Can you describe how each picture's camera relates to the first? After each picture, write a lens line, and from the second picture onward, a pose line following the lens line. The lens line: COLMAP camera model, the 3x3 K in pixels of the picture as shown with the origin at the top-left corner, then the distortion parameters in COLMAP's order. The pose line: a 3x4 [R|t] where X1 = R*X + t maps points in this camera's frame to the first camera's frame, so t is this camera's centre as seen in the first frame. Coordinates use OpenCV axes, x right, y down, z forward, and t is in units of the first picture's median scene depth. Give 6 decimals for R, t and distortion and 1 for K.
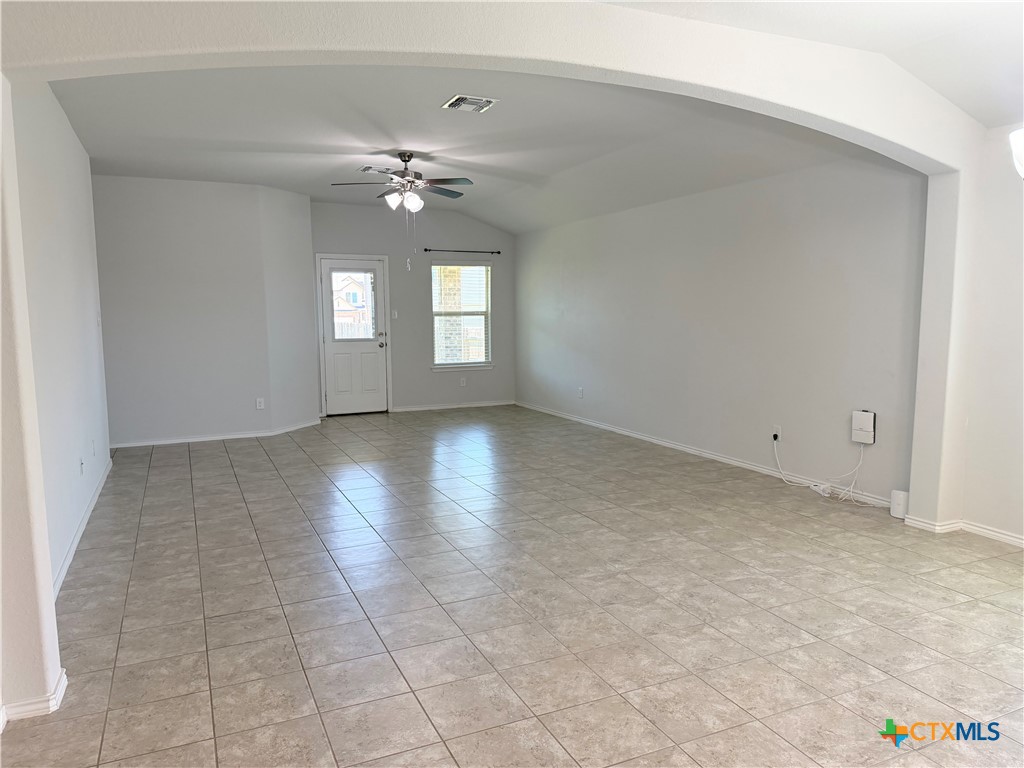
lens RADIAL K [[715.0, 0, 512.0], [0, 715.0, 384.0], [0, 0, 1]] dist [0.091537, -0.114474]
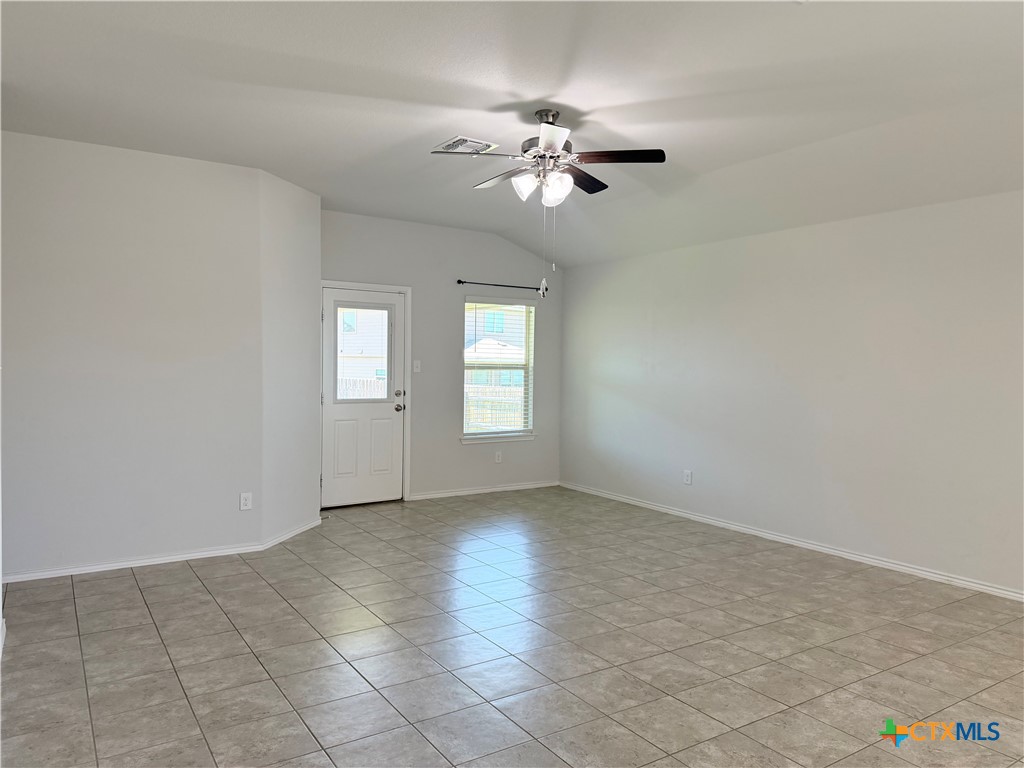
lens RADIAL K [[715.0, 0, 512.0], [0, 715.0, 384.0], [0, 0, 1]] dist [0.091537, -0.114474]
pose [[0.989324, 0.014659, 0.144994, -0.173963], [-0.003716, 0.997142, -0.075456, -0.024312], [-0.145685, 0.074112, 0.986551, 0.265092]]
